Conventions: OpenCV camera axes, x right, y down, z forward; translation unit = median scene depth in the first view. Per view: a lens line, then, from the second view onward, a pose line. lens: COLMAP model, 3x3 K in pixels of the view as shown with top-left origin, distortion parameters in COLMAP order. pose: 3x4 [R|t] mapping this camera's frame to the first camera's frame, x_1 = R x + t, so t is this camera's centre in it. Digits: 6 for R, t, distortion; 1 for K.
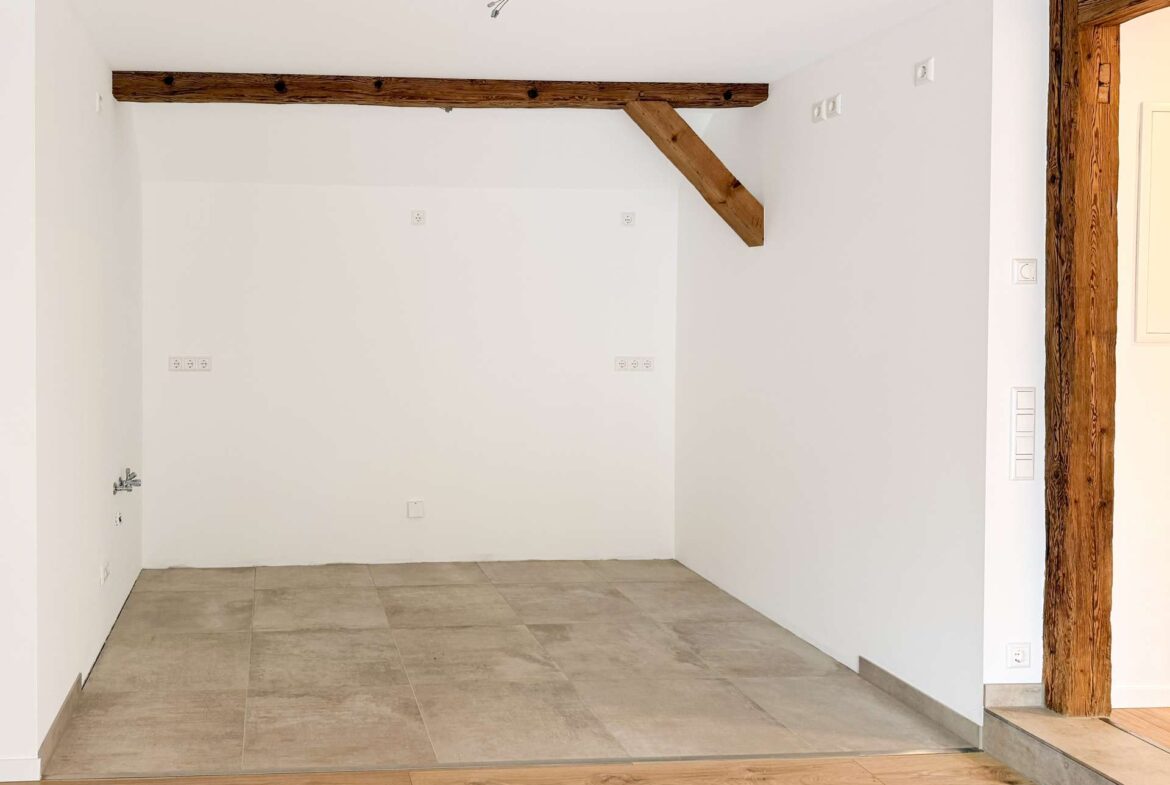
lens RADIAL K [[1213.2, 0, 585.0], [0, 1213.2, 392.5], [0, 0, 1]] dist [0.258496, -0.566112]
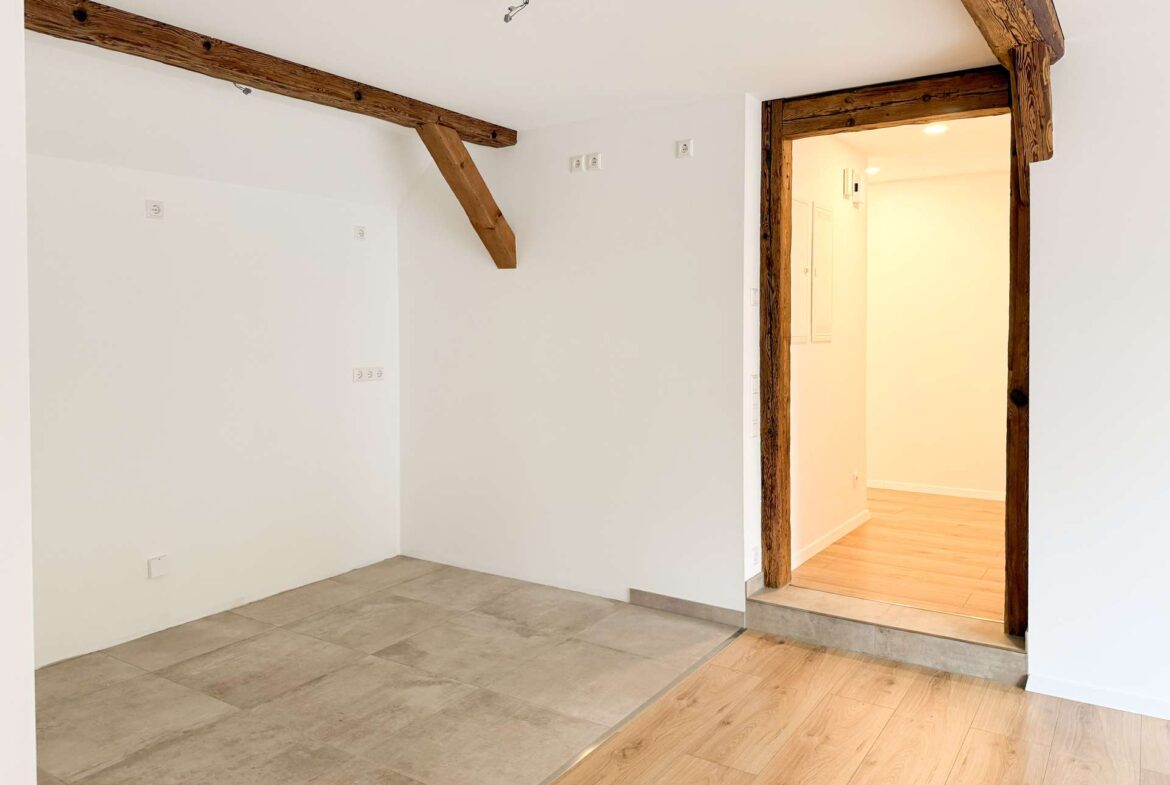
lens RADIAL K [[888.8, 0, 582.7], [0, 888.8, 373.8], [0, 0, 1]] dist [0.206761, -0.263395]
pose [[0.568623, -0.052260, 0.820936, -0.636504], [0.056575, 0.998101, 0.024351, -0.042830], [-0.820650, 0.032598, 0.570500, 0.552012]]
